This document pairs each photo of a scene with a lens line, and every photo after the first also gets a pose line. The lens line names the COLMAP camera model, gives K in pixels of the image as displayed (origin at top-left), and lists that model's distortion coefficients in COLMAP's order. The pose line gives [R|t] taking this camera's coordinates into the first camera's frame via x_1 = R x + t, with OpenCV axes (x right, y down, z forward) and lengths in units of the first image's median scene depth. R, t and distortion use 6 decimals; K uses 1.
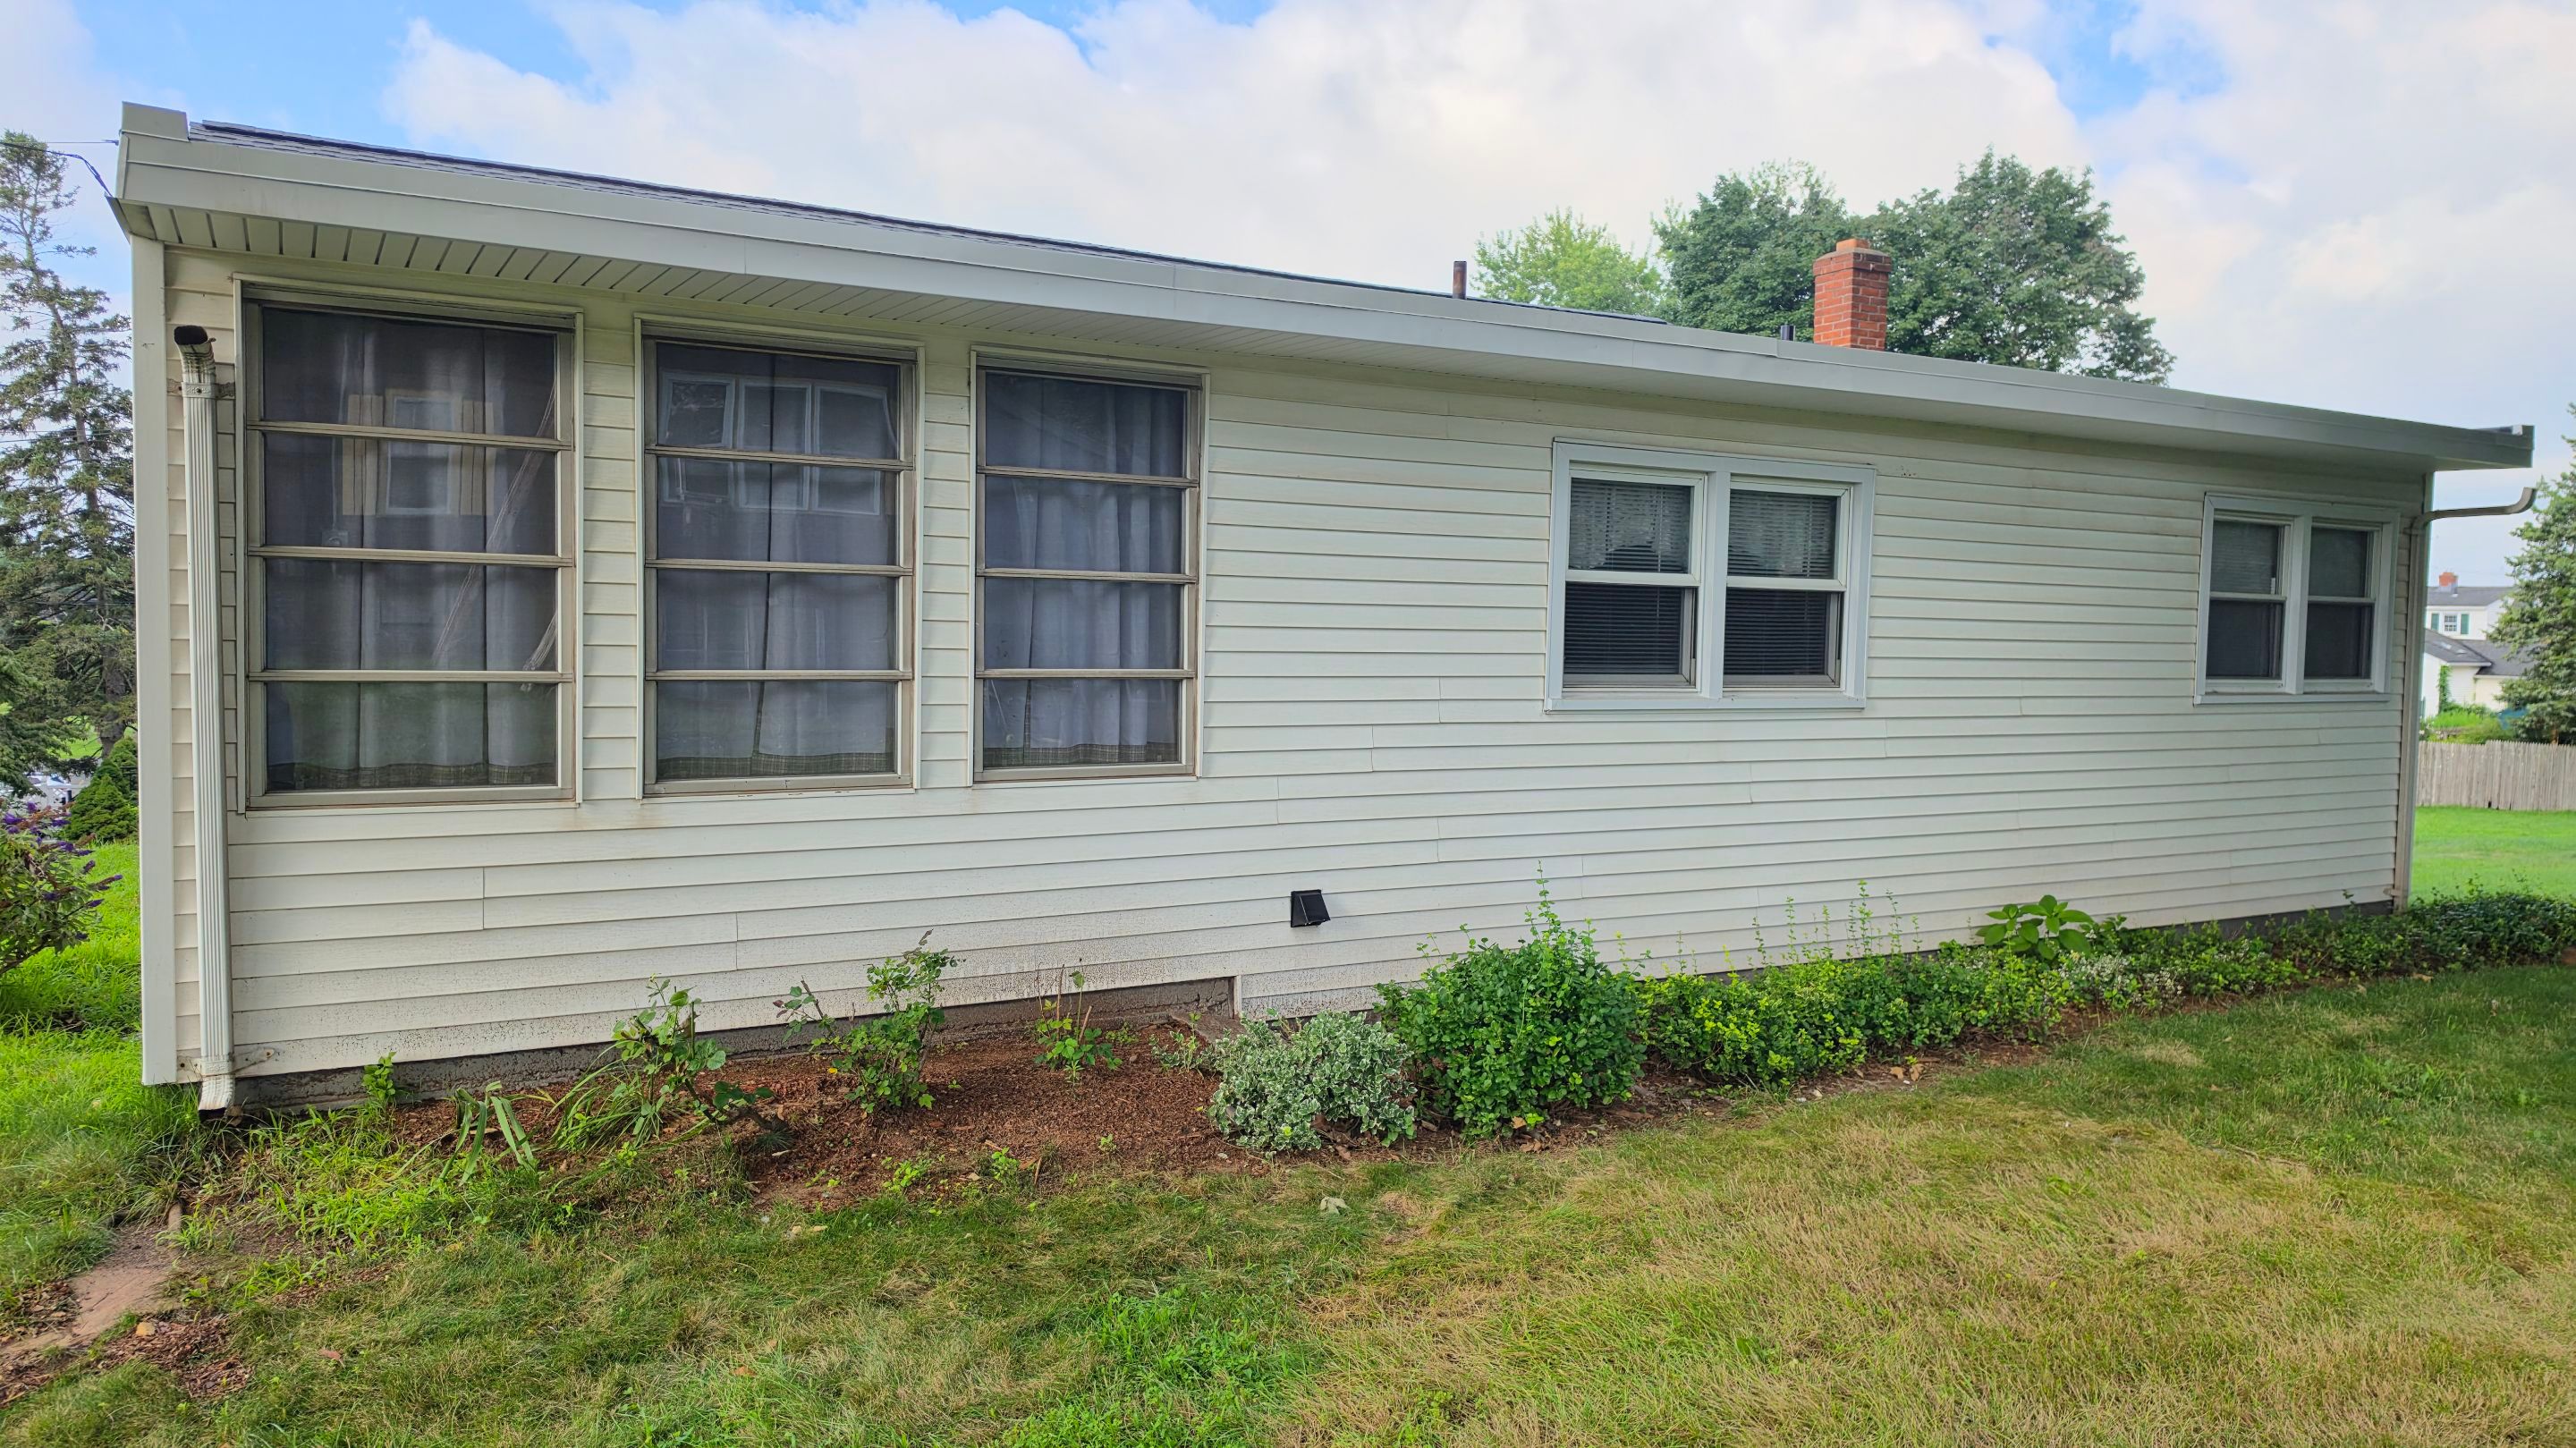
lens RADIAL K [[1780.8, 0, 1299.5], [0, 1780.8, 723.3], [0, 0, 1]] dist [0.089383, -0.136855]
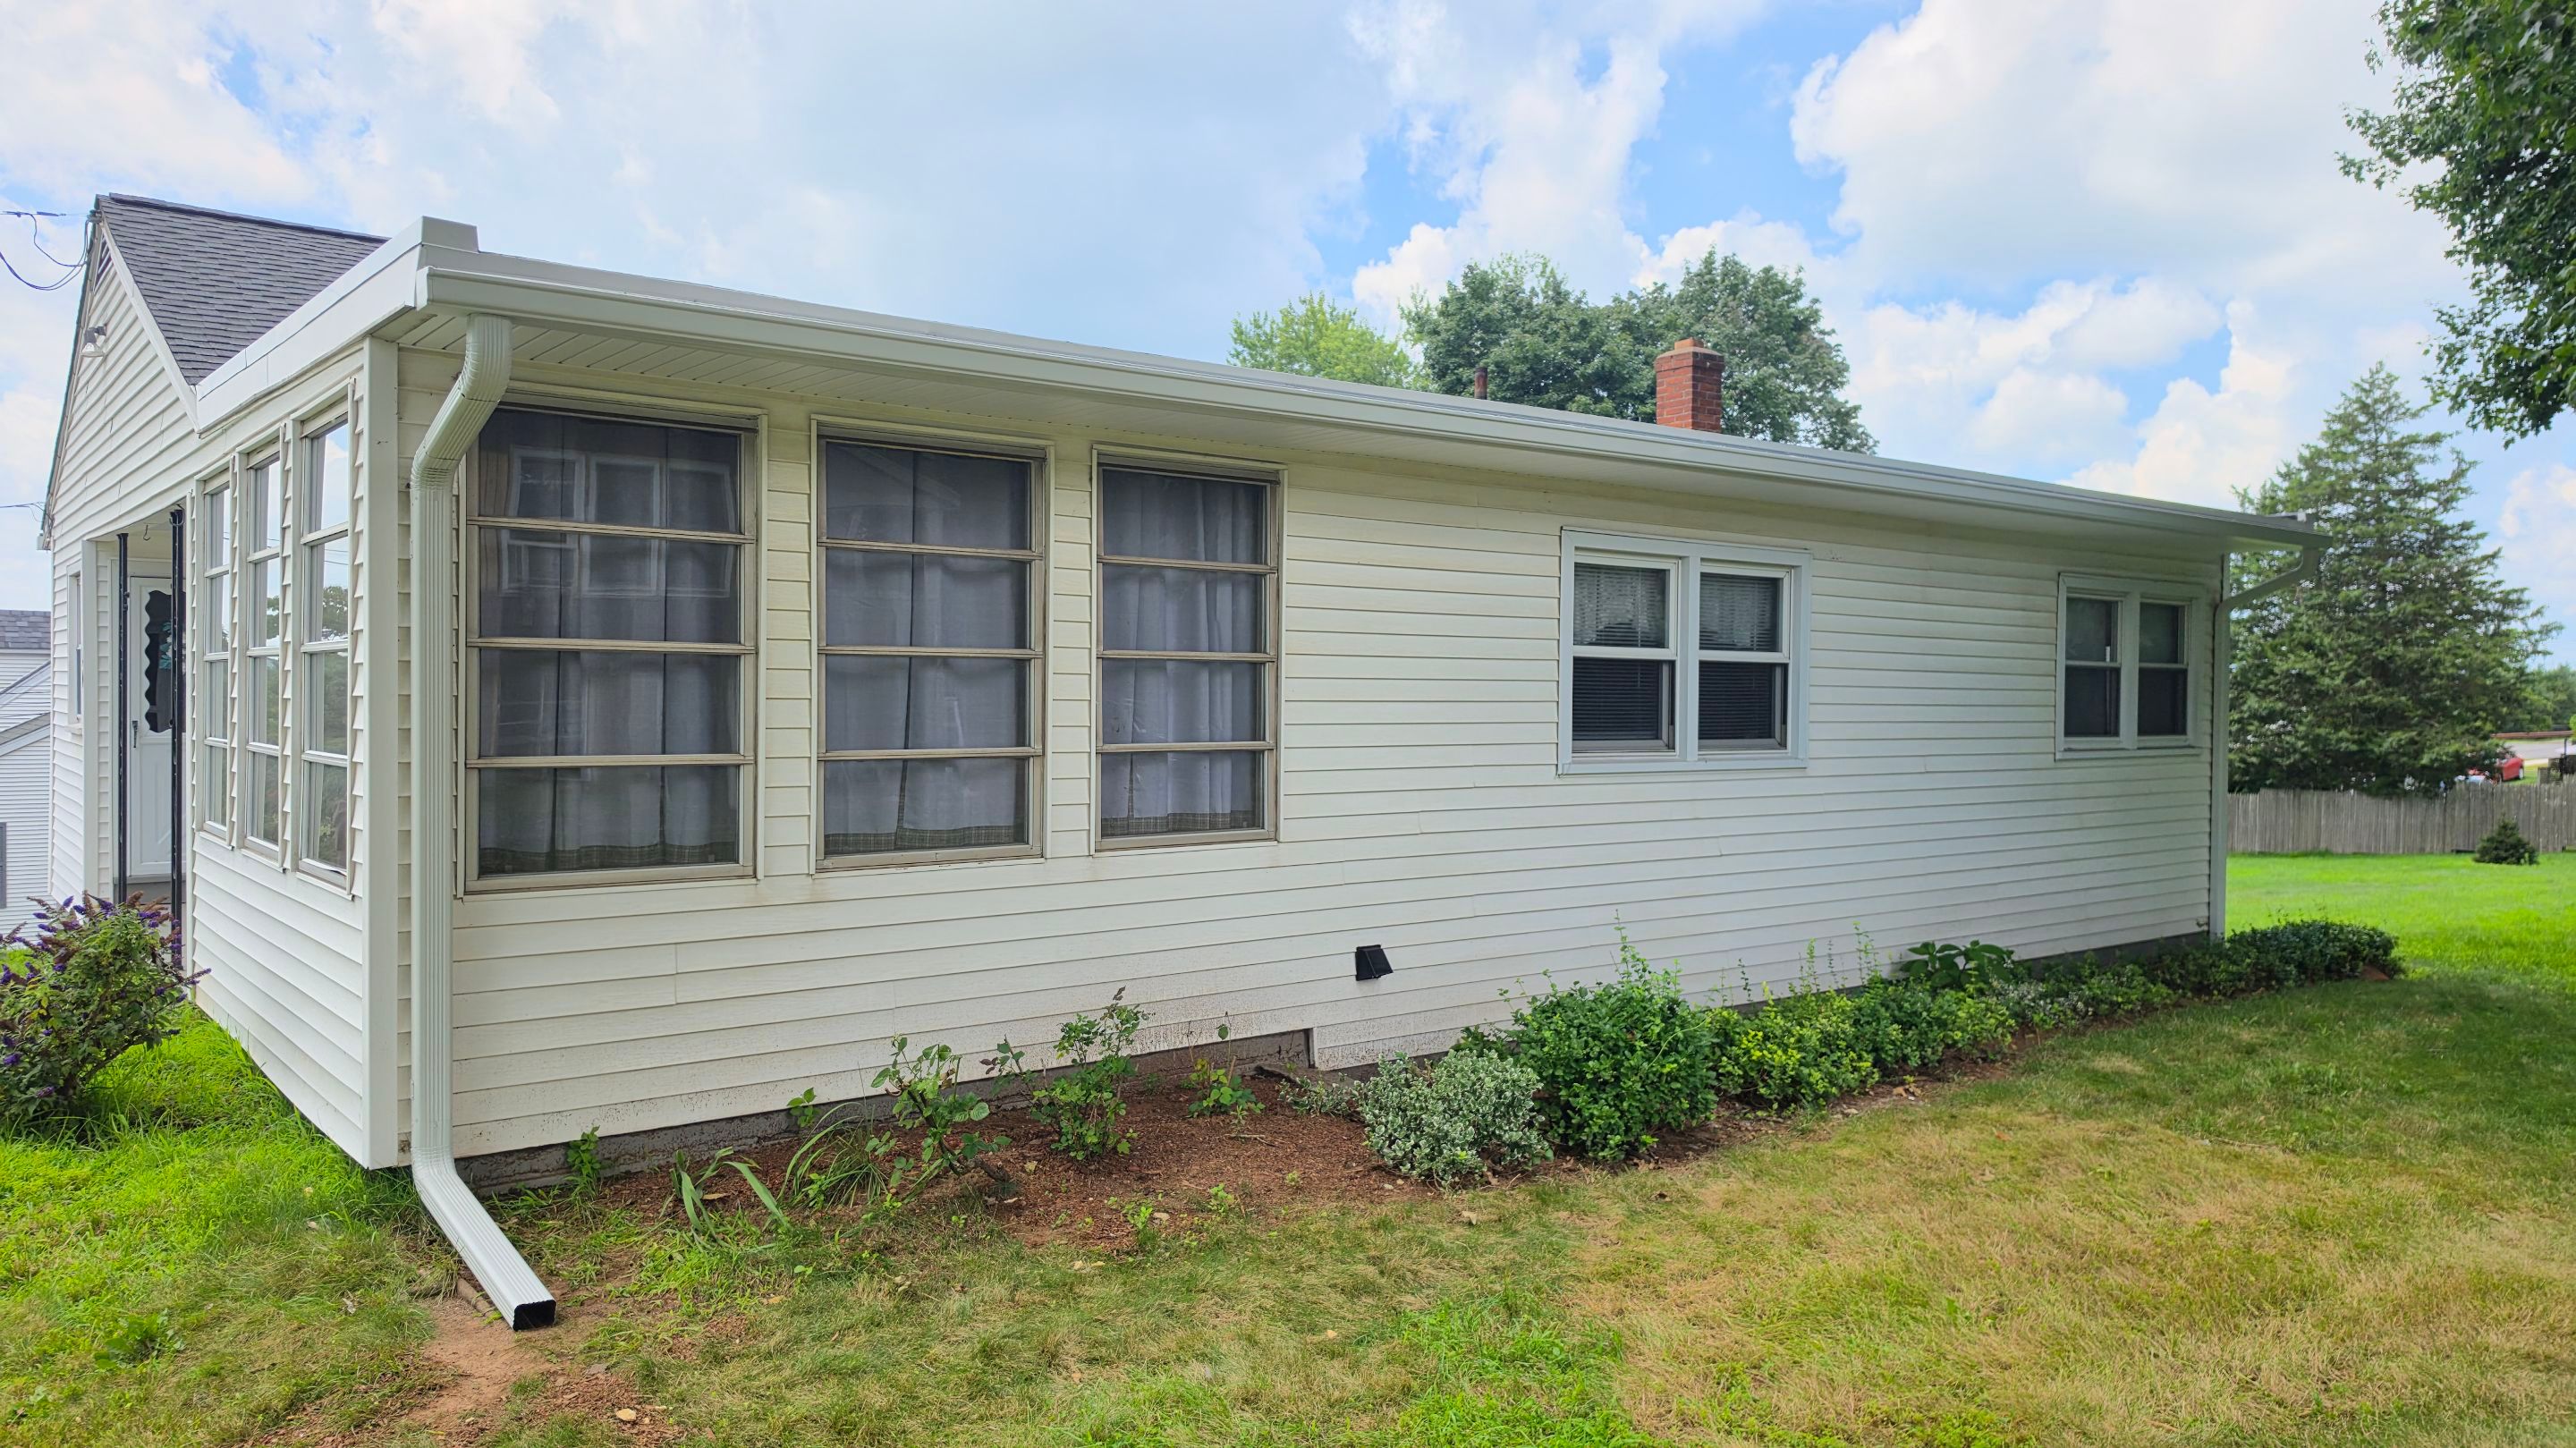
lens RADIAL K [[1780.8, 0, 1299.5], [0, 1780.8, 723.3], [0, 0, 1]] dist [0.089383, -0.136855]
pose [[0.988675, -0.014047, 0.149413, -0.169475], [0.019873, 0.999096, -0.037574, -0.000507], [-0.148750, 0.040117, 0.988061, -0.054543]]
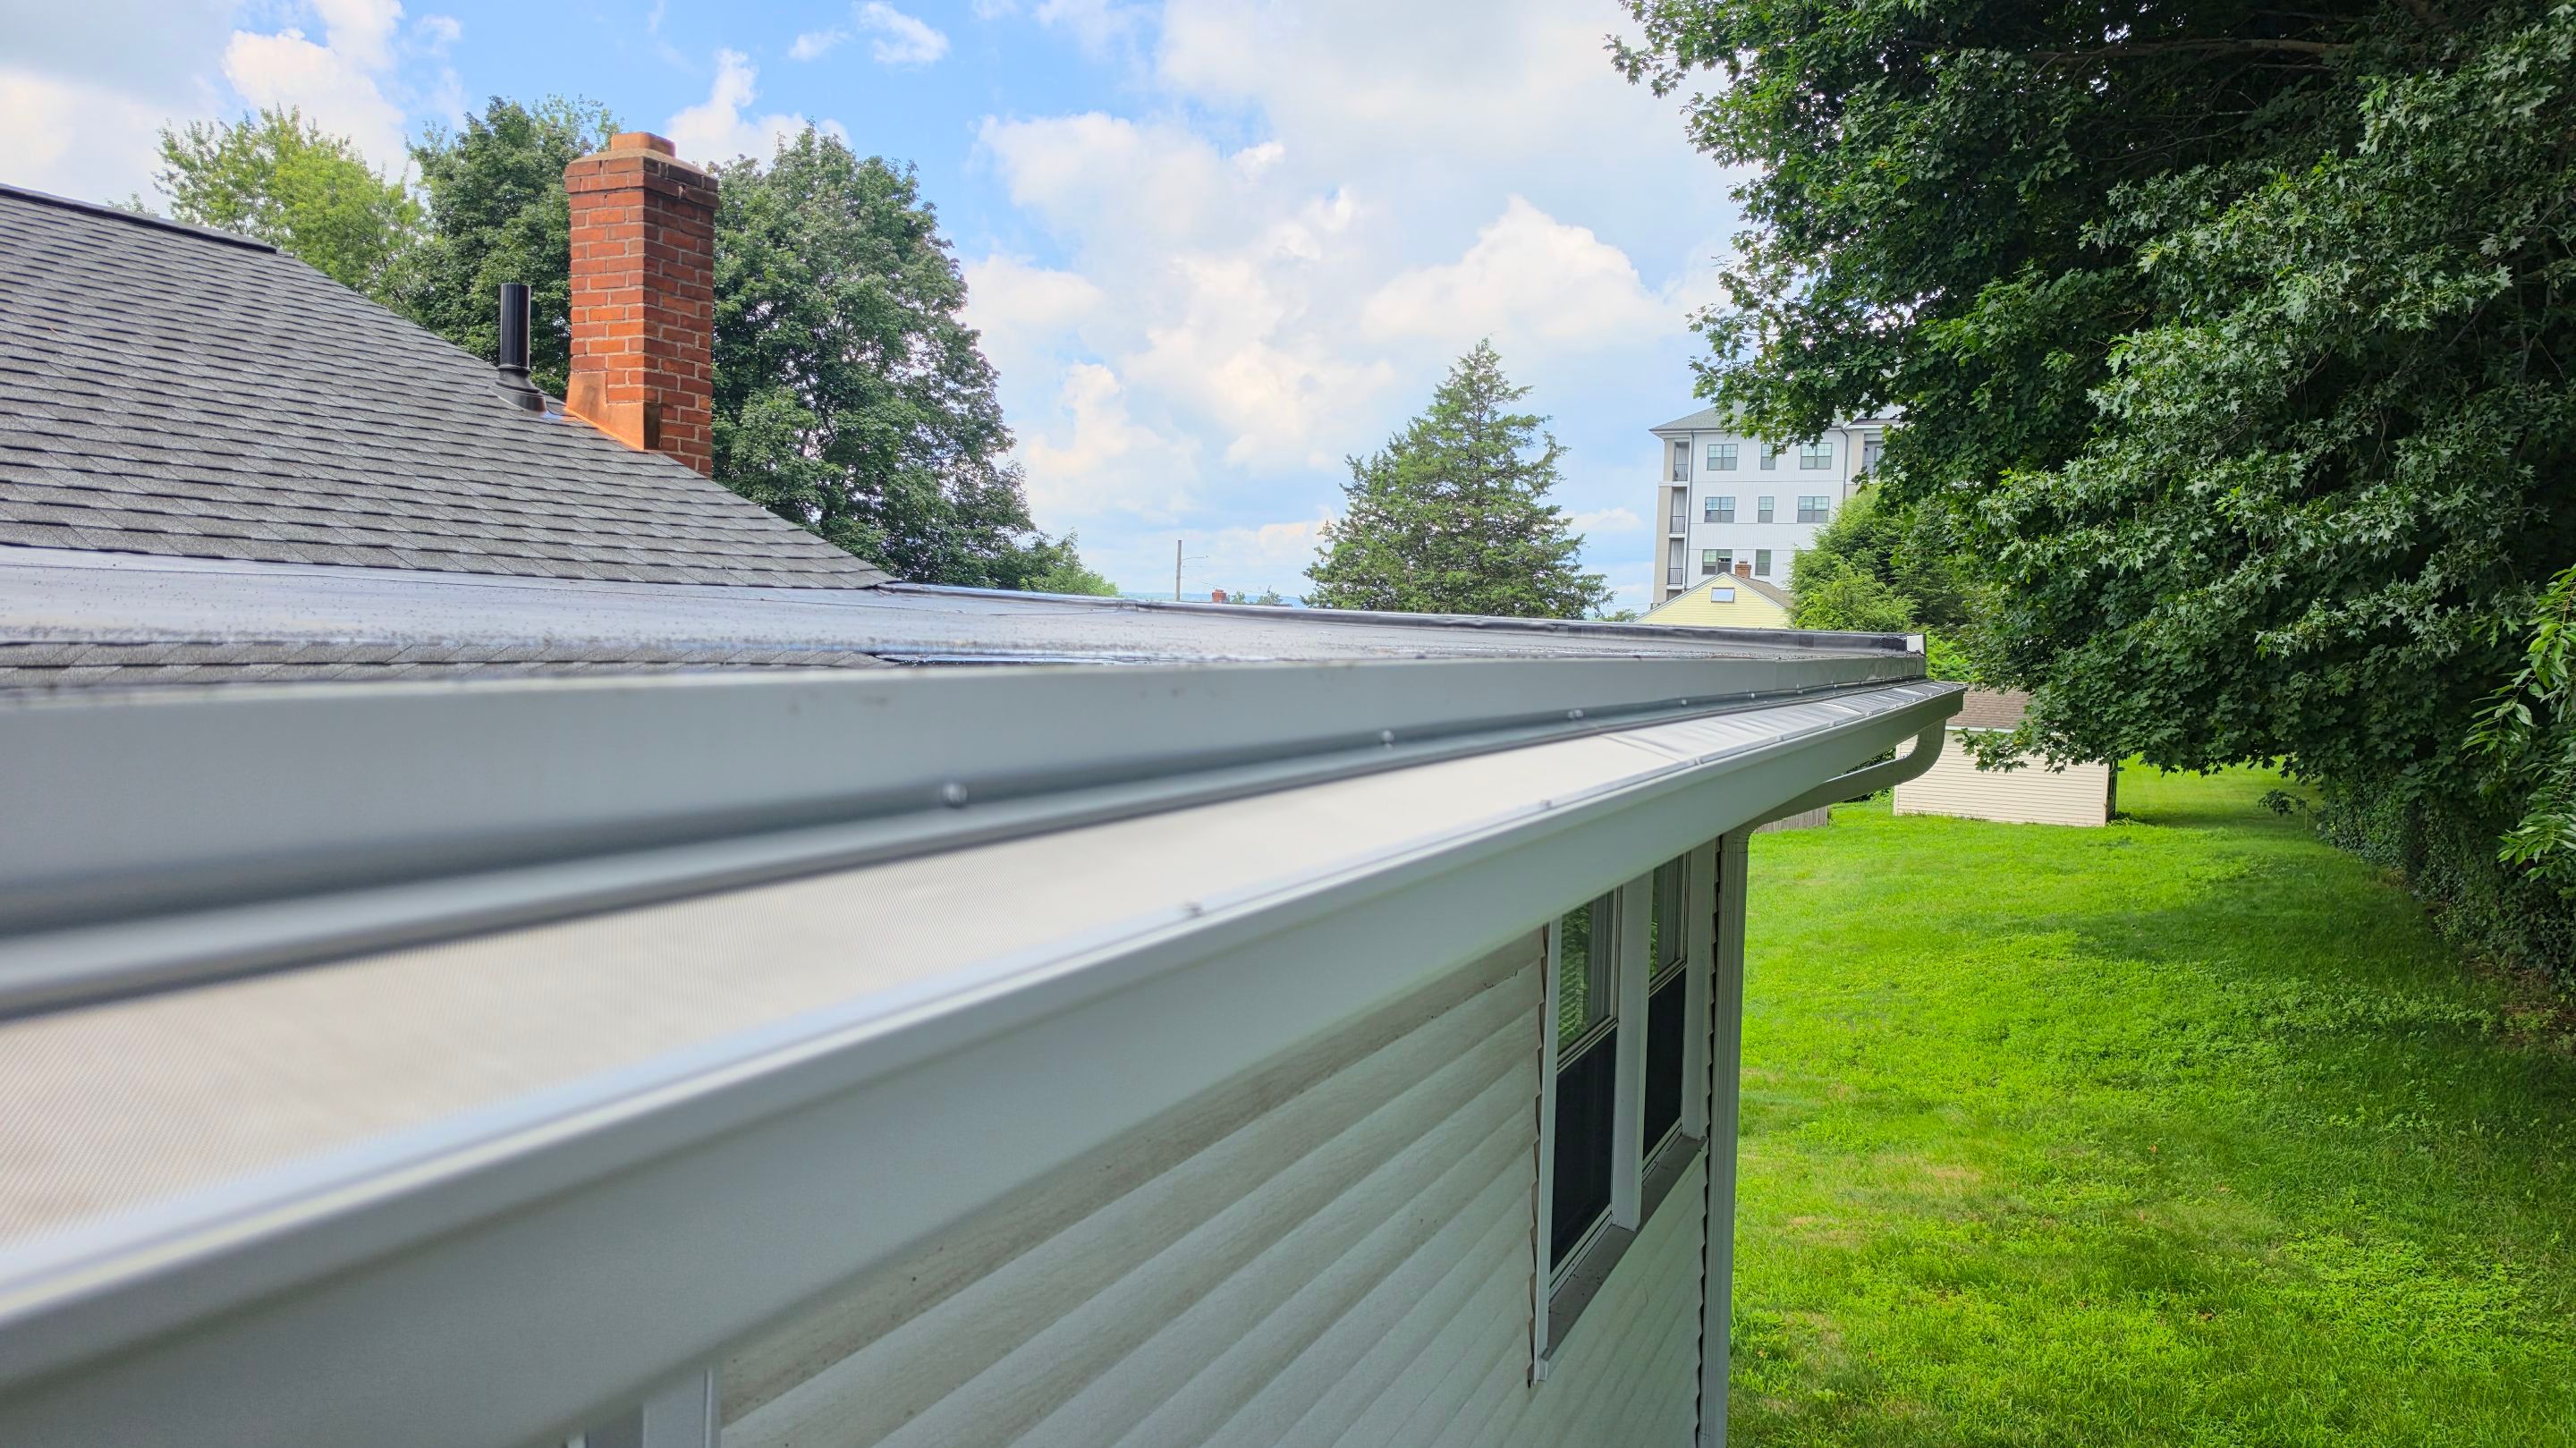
lens RADIAL K [[1780.8, 0, 1299.5], [0, 1780.8, 723.3], [0, 0, 1]] dist [0.089383, -0.136855]
pose [[0.807229, -0.022769, 0.589800, 0.269800], [0.016374, 0.999735, 0.016183, -0.186009], [-0.590012, -0.003406, 0.807387, 0.841097]]
